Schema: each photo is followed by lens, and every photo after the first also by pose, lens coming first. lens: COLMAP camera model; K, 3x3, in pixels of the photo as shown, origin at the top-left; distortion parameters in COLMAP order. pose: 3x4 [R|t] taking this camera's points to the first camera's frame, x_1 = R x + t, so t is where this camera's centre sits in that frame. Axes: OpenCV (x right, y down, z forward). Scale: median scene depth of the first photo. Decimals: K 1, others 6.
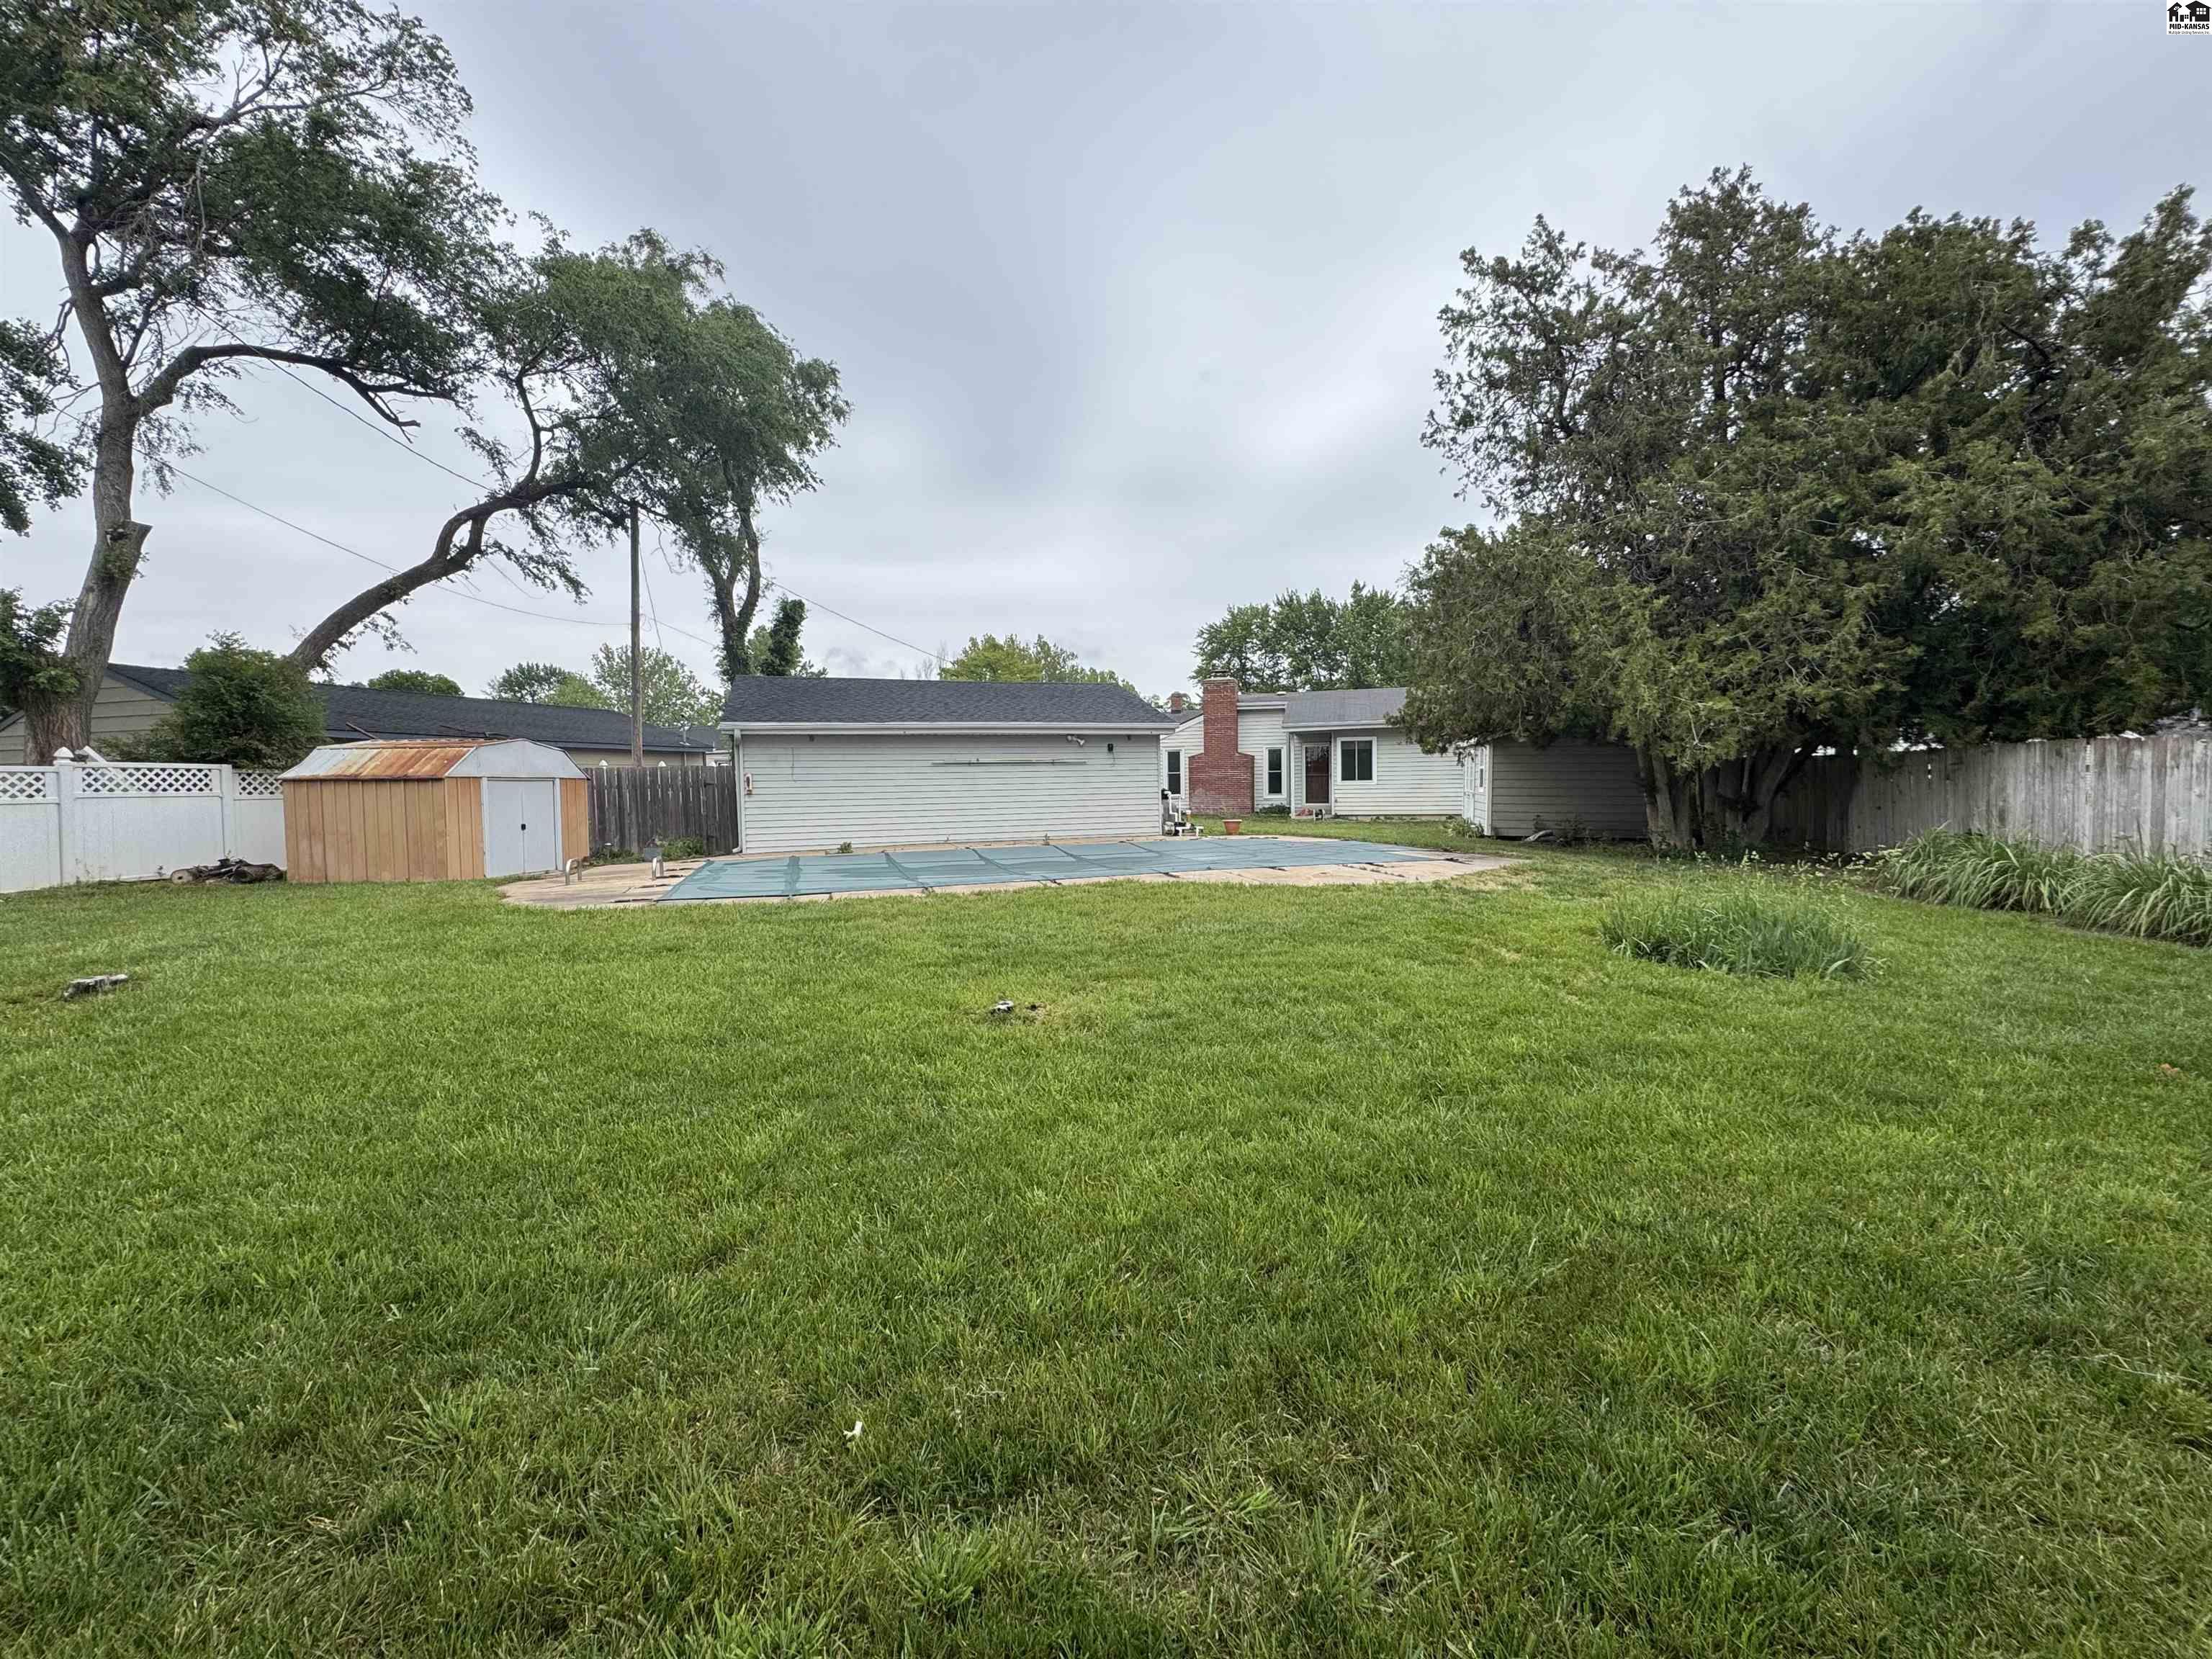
lens RADIAL K [[875.6, 0, 1102.0], [0, 875.6, 825.8], [0, 0, 1]] dist [0.001093, 0.000036]
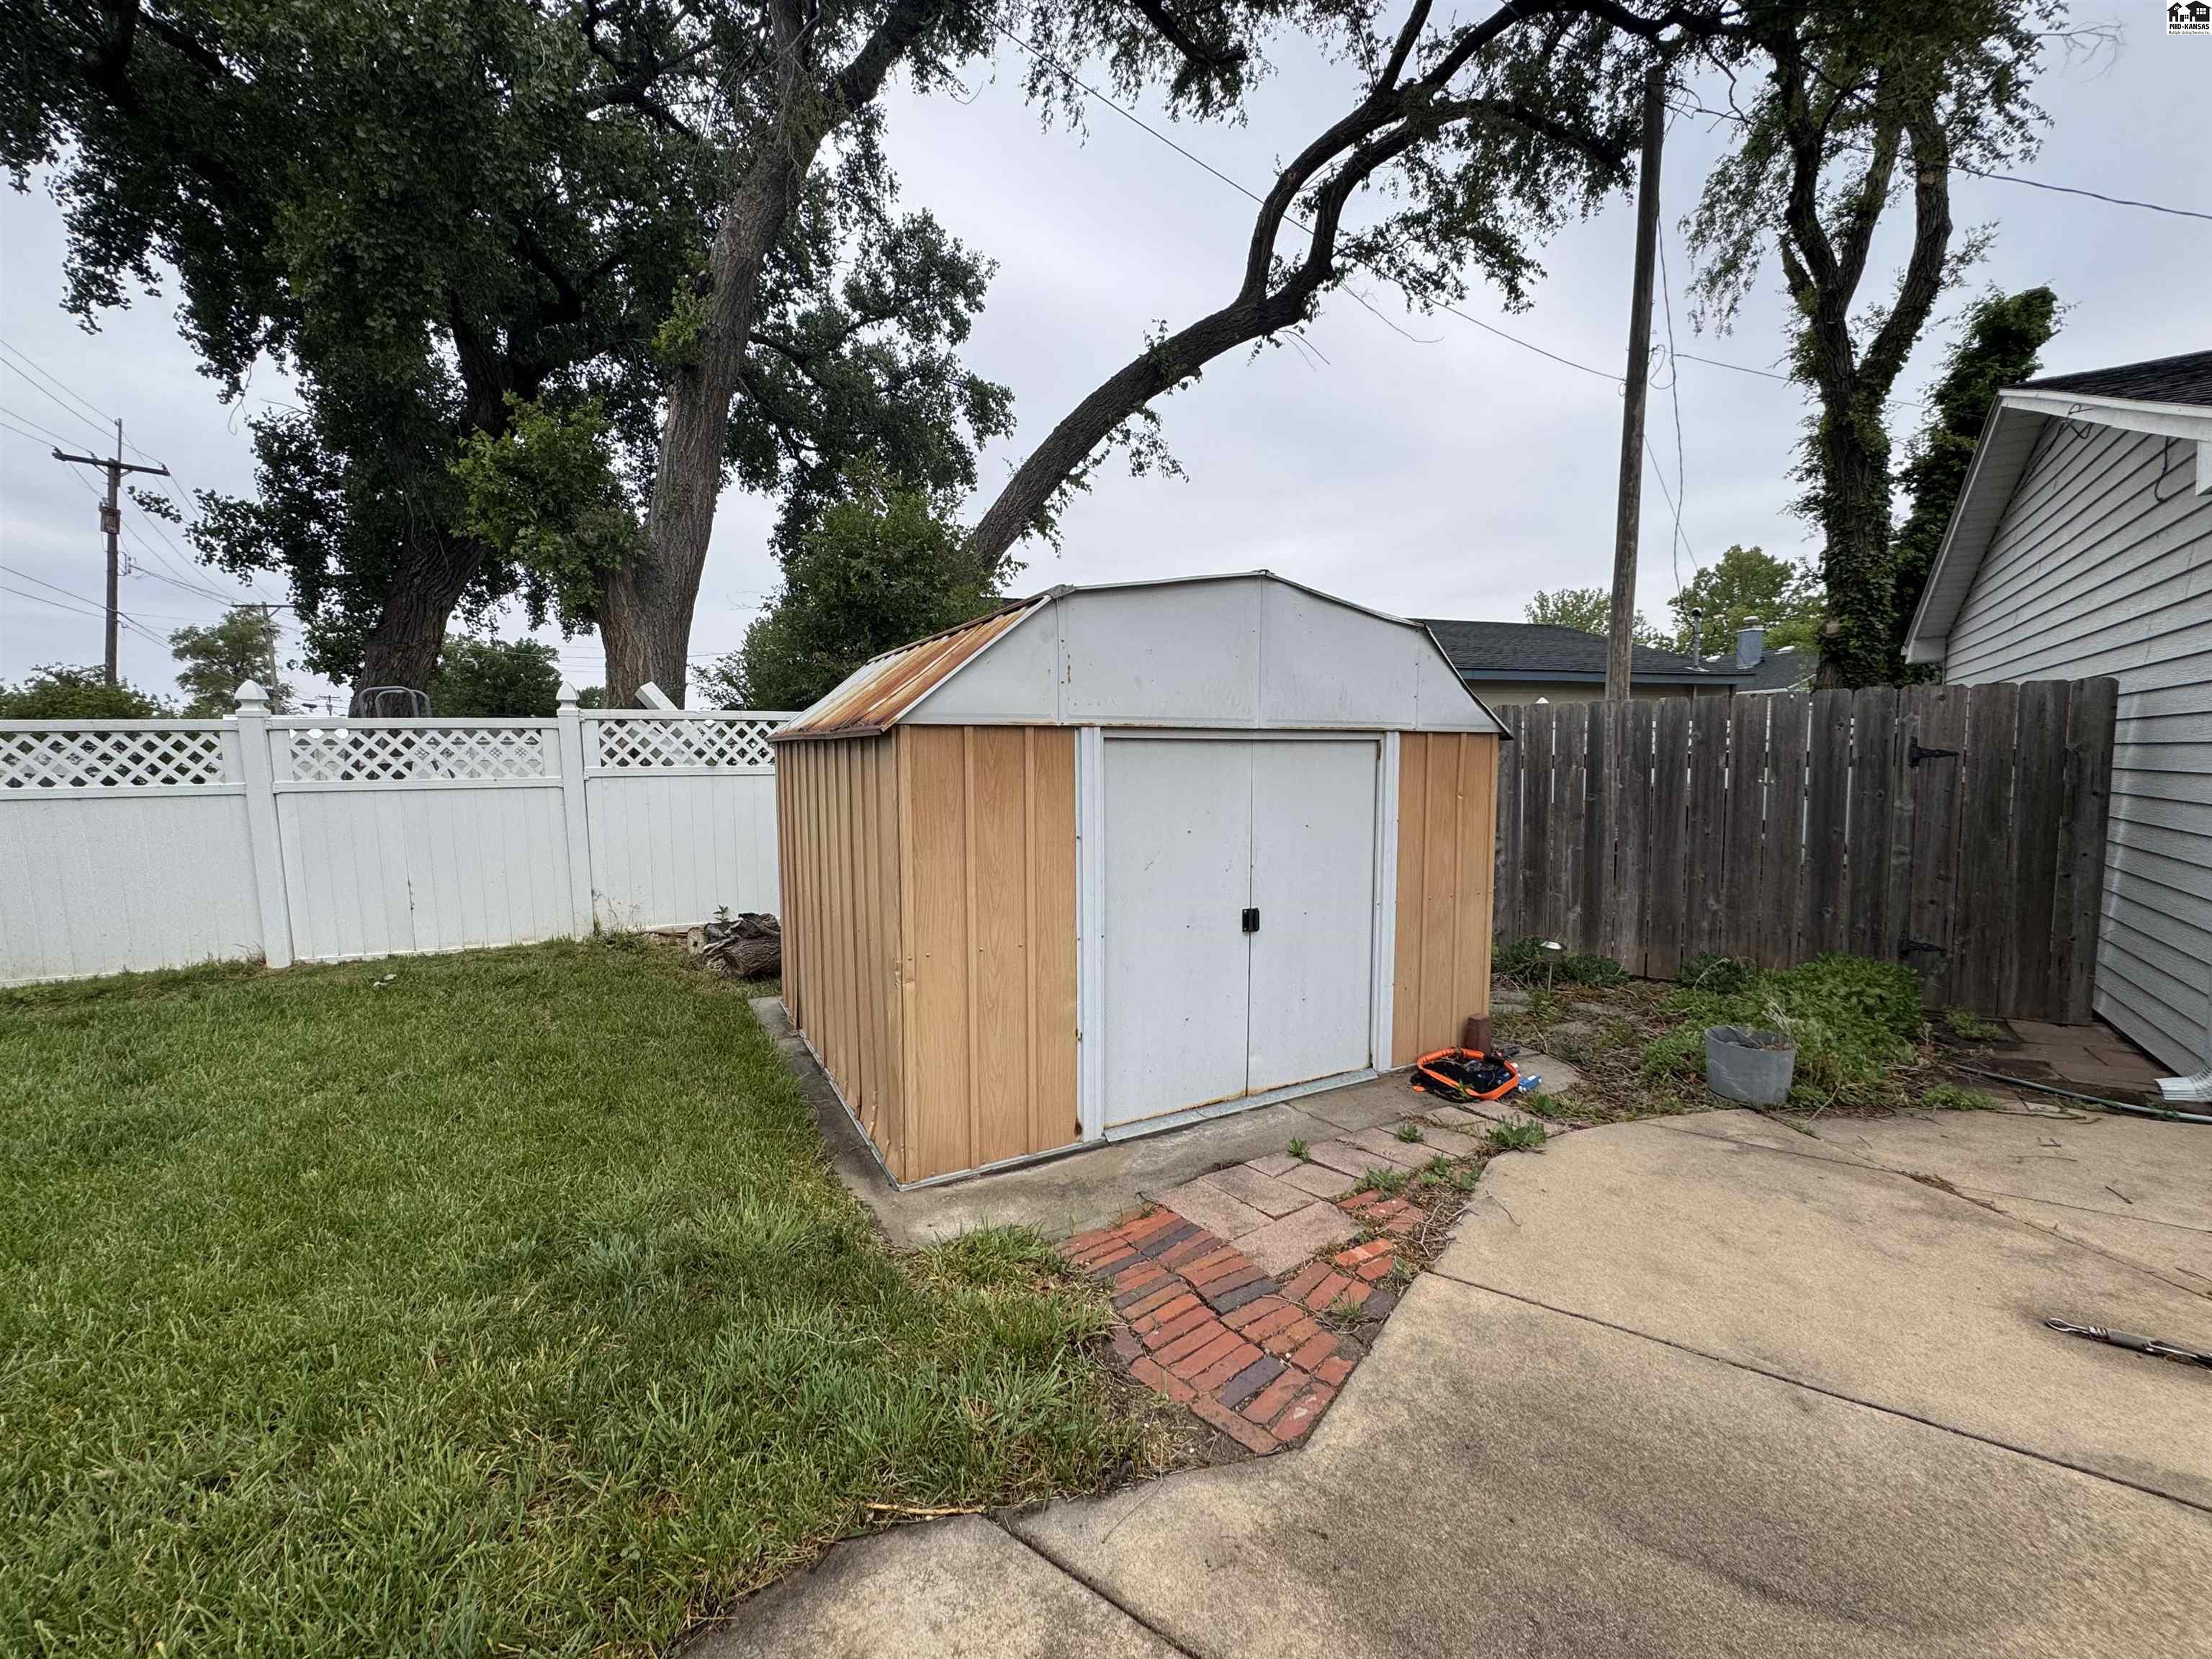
lens RADIAL K [[875.6, 0, 1102.0], [0, 875.6, 825.8], [0, 0, 1]] dist [0.001093, 0.000036]
pose [[0.568367, 0.073738, -0.819464, -0.380187], [-0.039153, 0.997272, 0.062583, -0.032780], [0.821843, -0.003486, 0.569703, 0.653278]]
